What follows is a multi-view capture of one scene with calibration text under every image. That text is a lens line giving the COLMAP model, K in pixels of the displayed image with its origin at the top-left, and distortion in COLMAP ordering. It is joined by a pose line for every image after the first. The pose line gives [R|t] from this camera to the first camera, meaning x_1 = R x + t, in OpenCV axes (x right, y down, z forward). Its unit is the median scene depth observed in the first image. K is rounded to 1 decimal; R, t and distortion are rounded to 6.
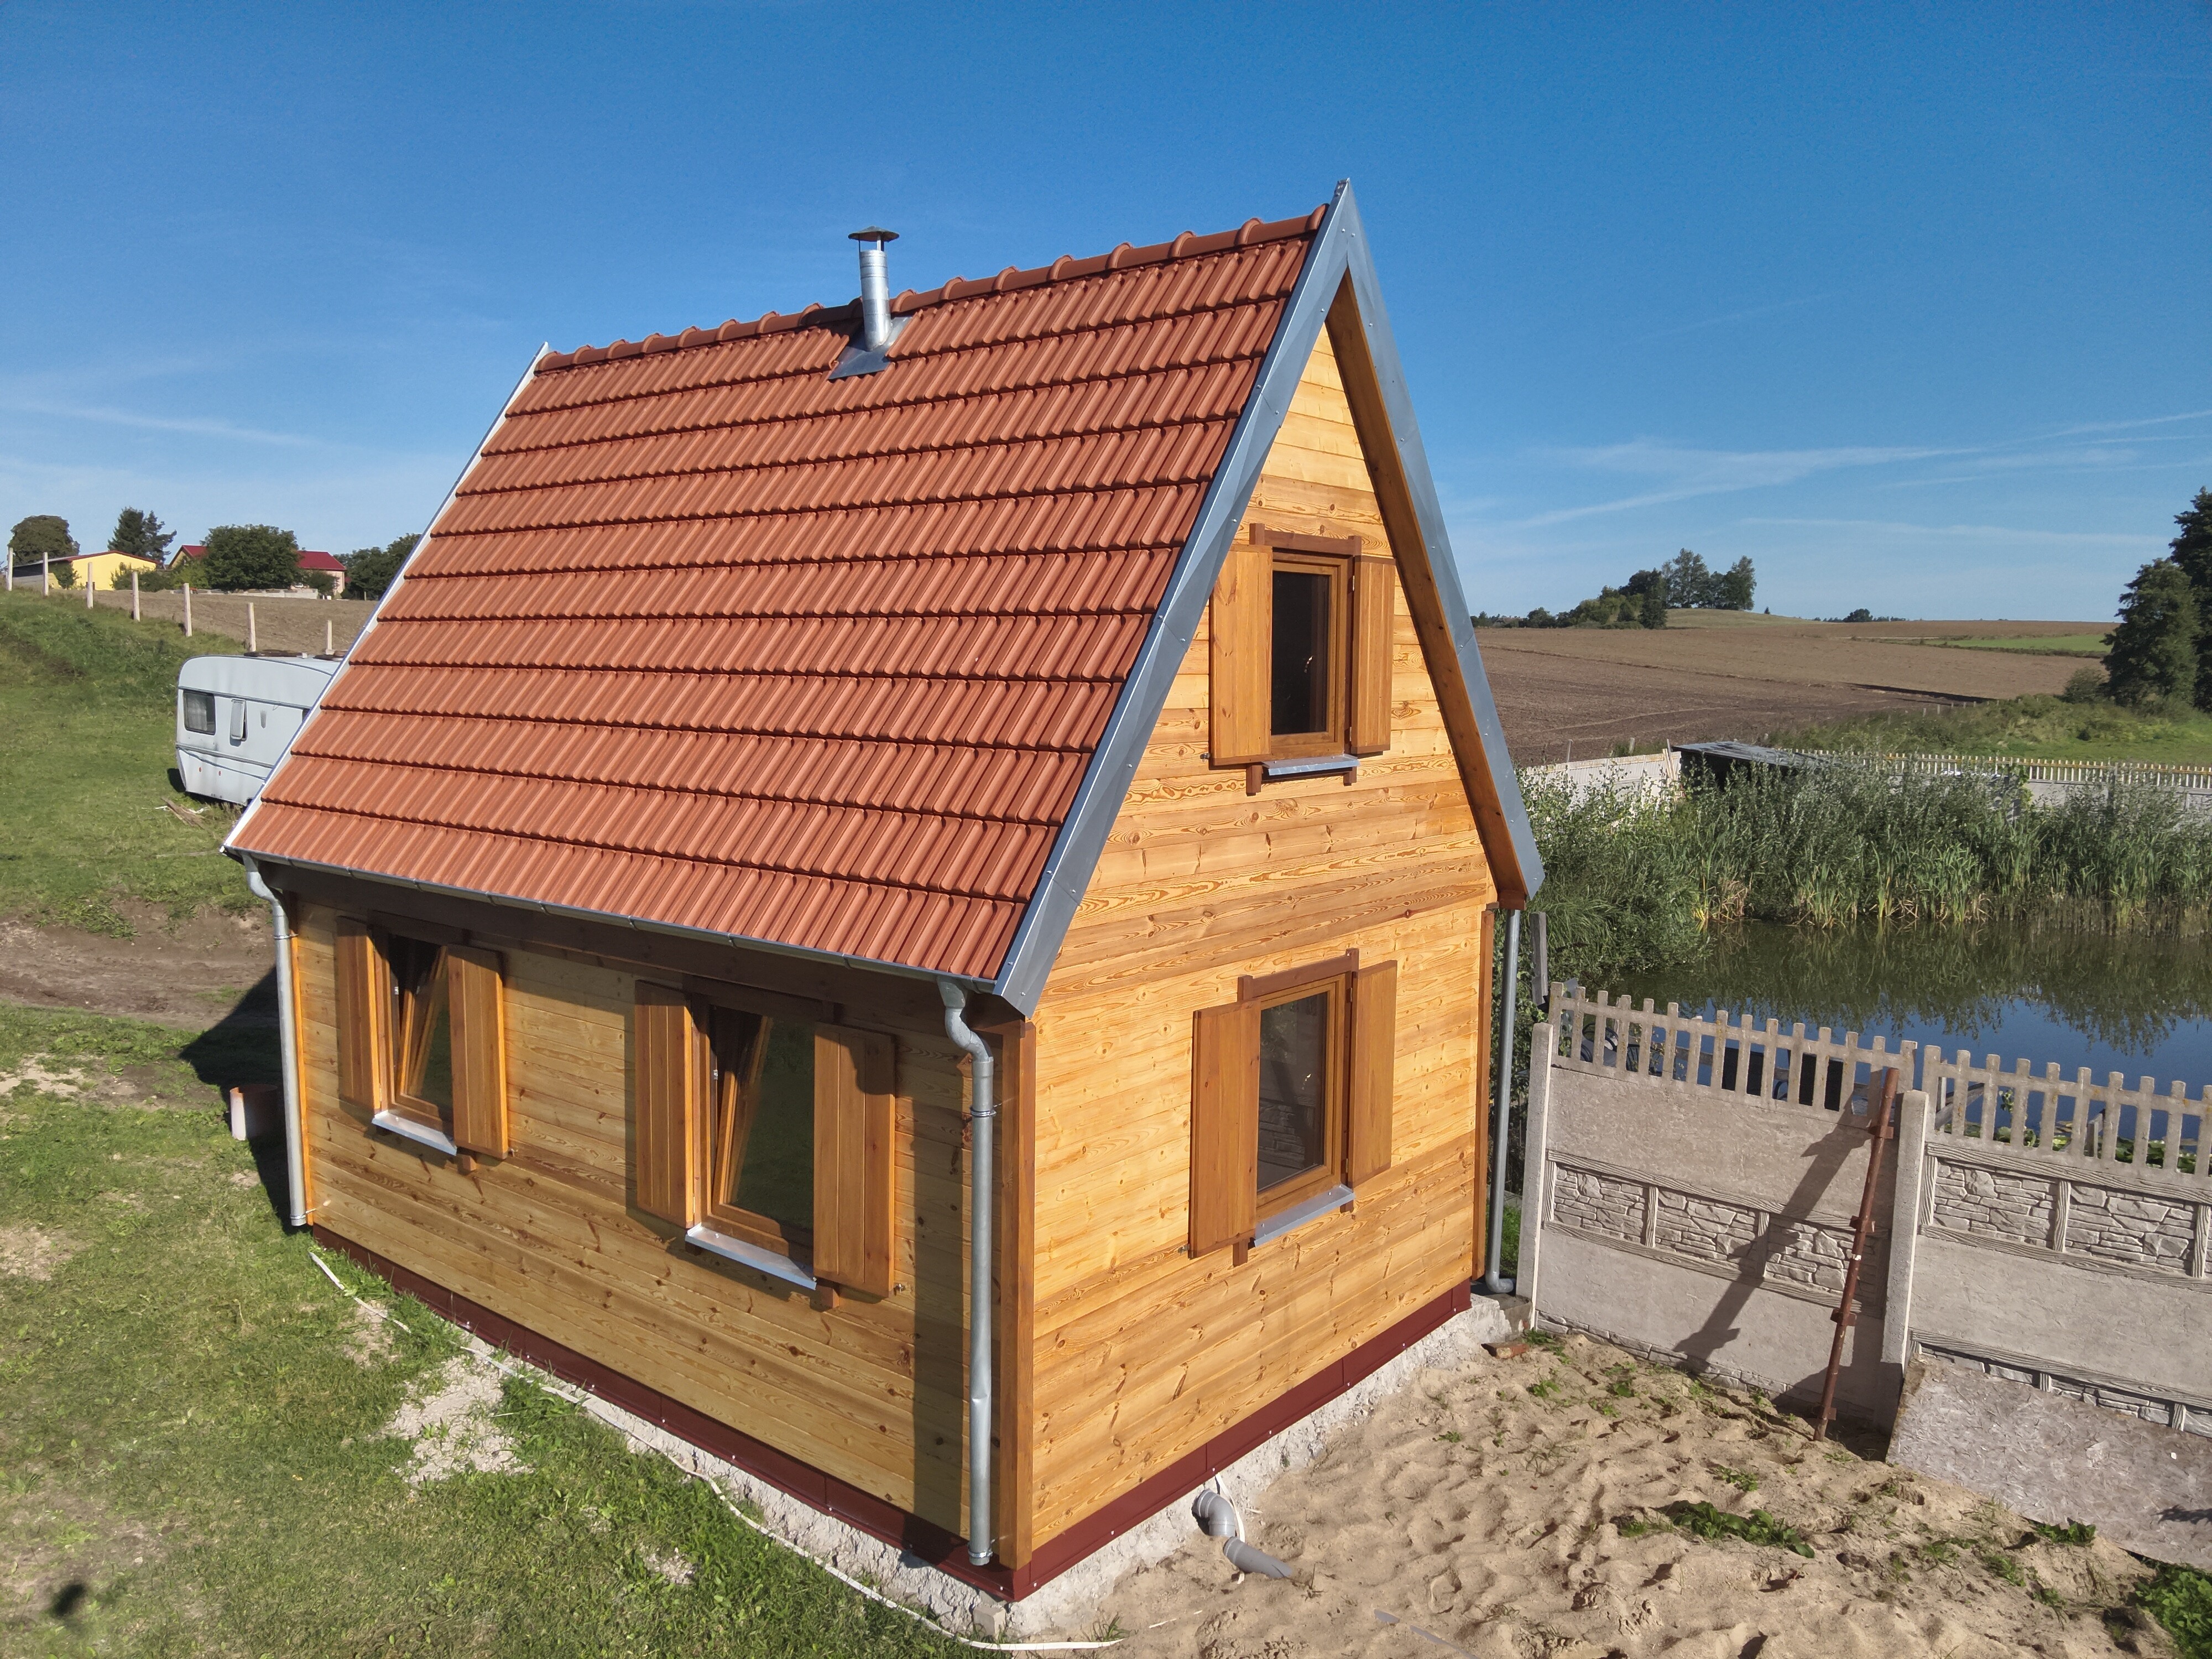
lens RADIAL K [[1696.7, 0, 1106.0], [0, 1696.7, 829.5], [0, 0, 1]] dist [0.000357, -0.000454]
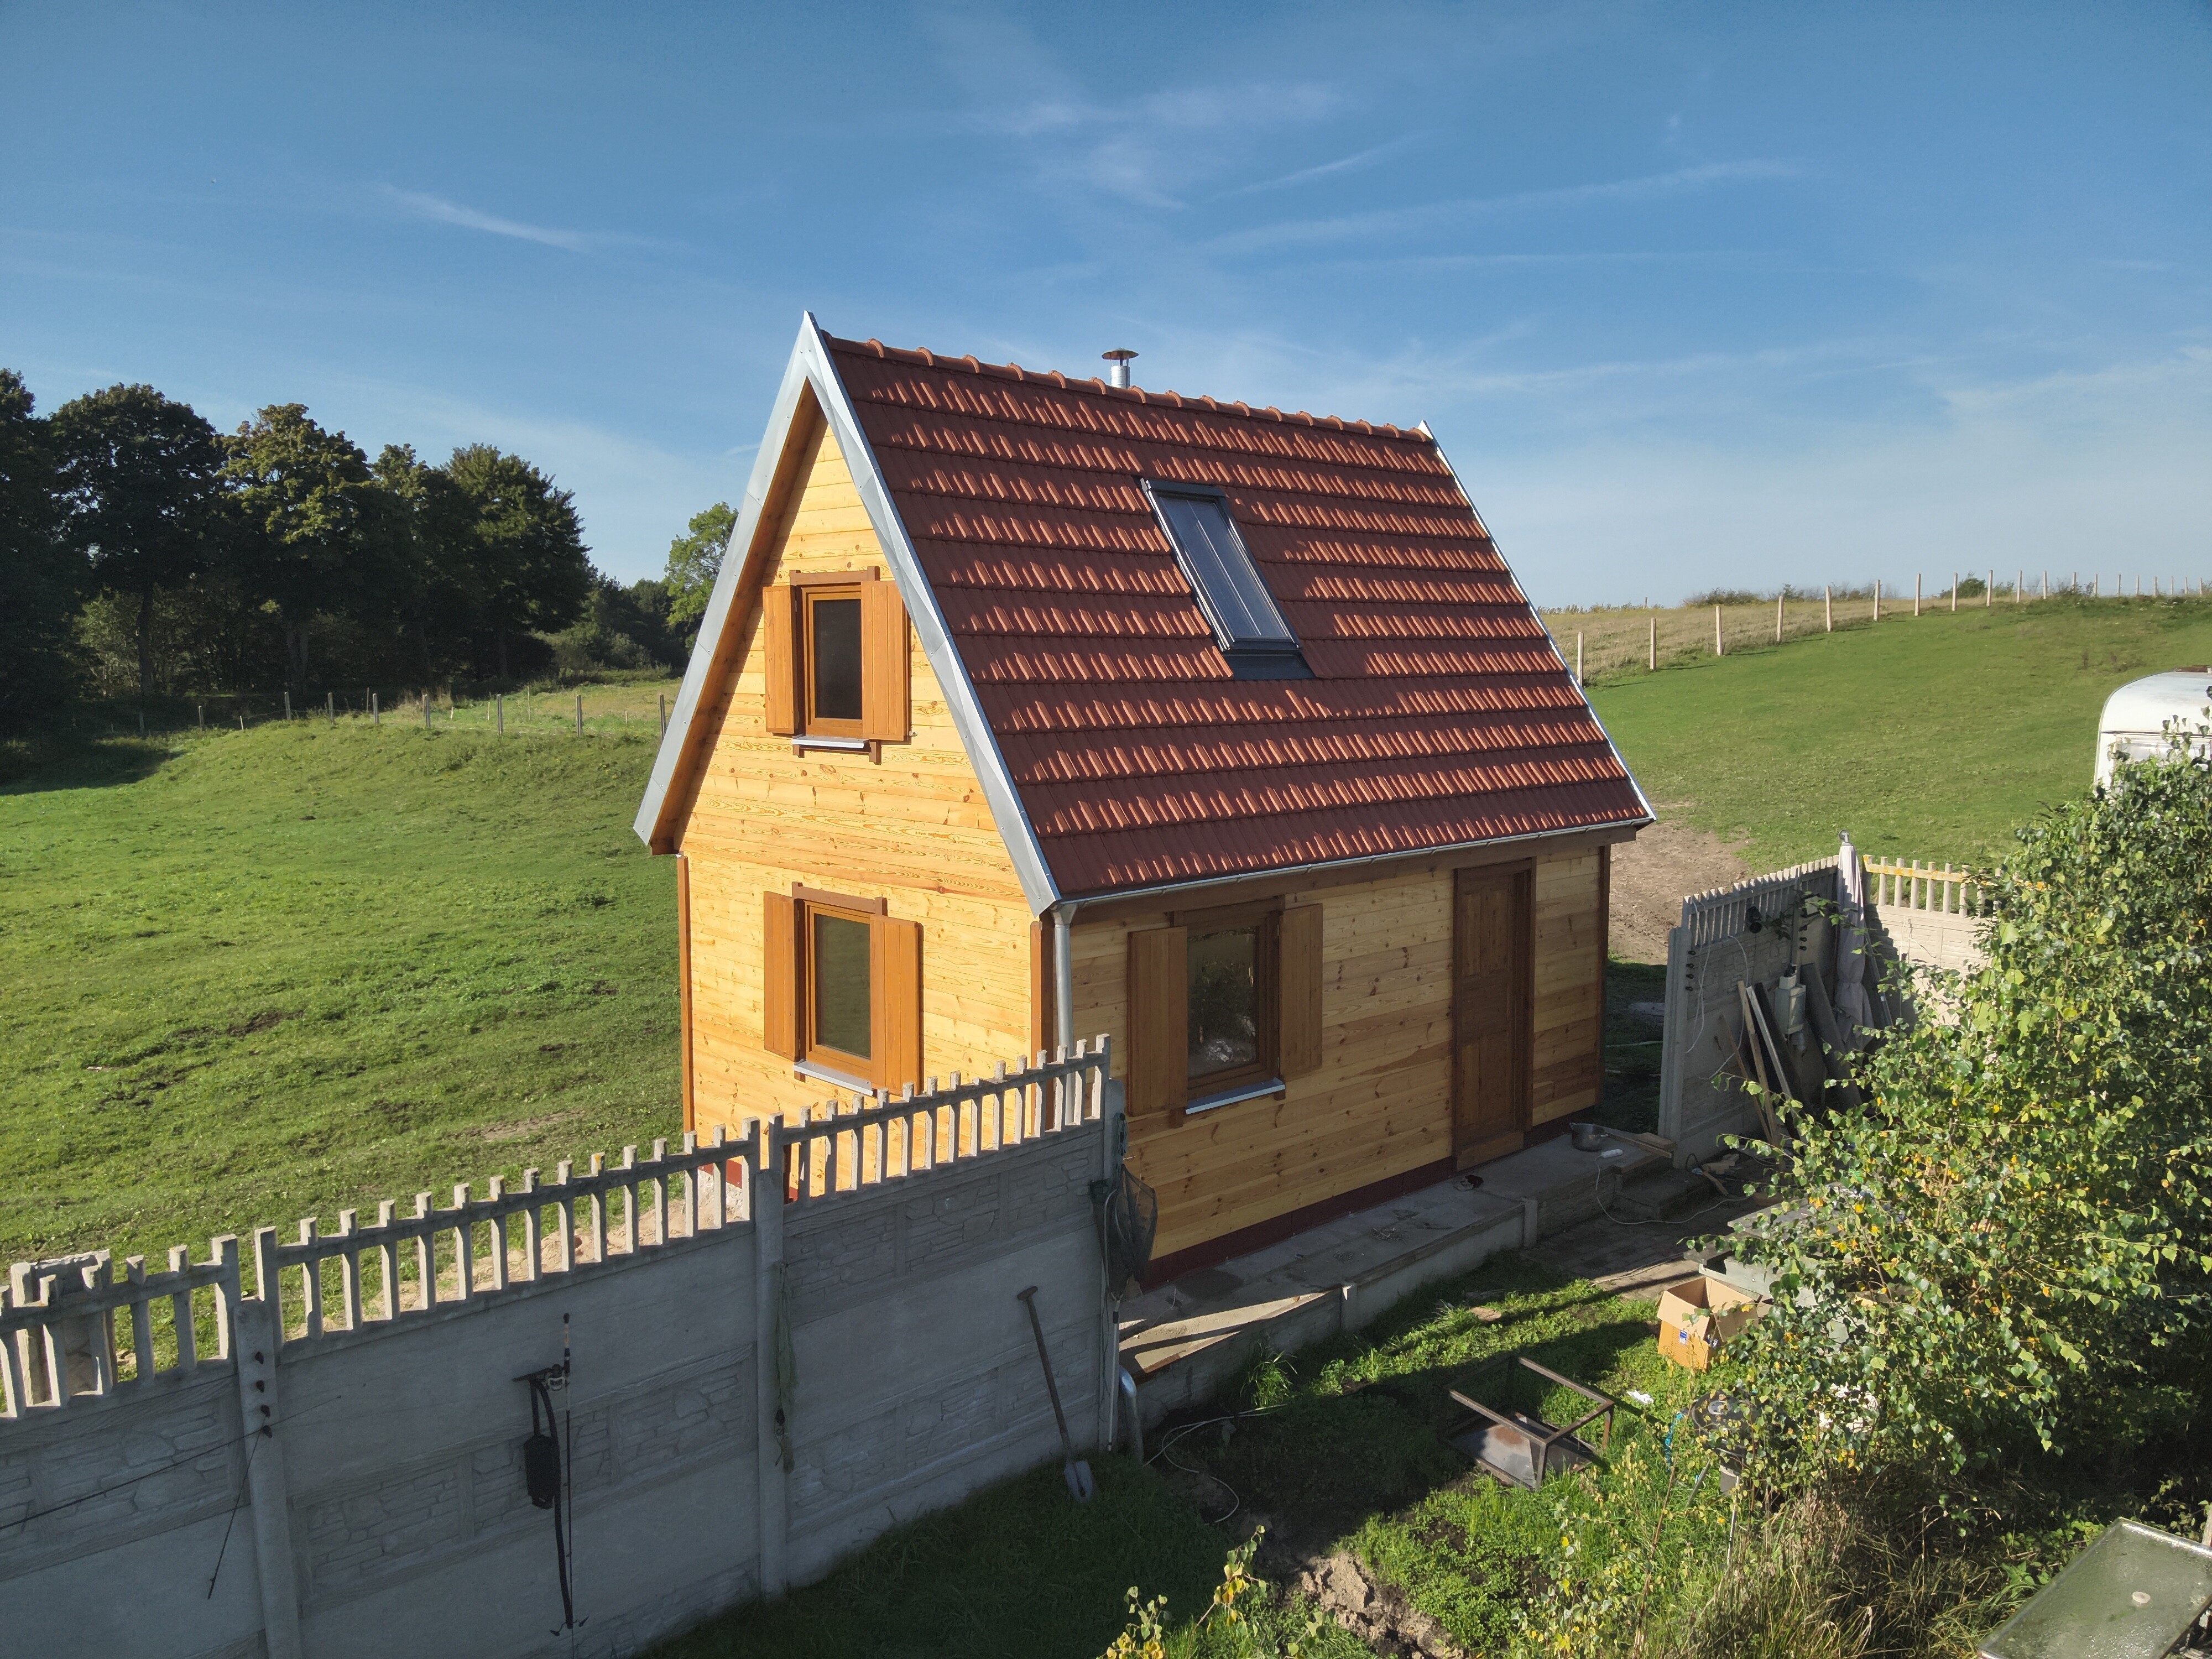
lens RADIAL K [[1696.7, 0, 1106.0], [0, 1696.7, 829.5], [0, 0, 1]] dist [0.000357, -0.000454]
pose [[-0.115639, 0.097623, -0.988482, 1.461122], [-0.114249, 0.987247, 0.110867, -0.146770], [0.986699, 0.125753, -0.103010, 1.387563]]
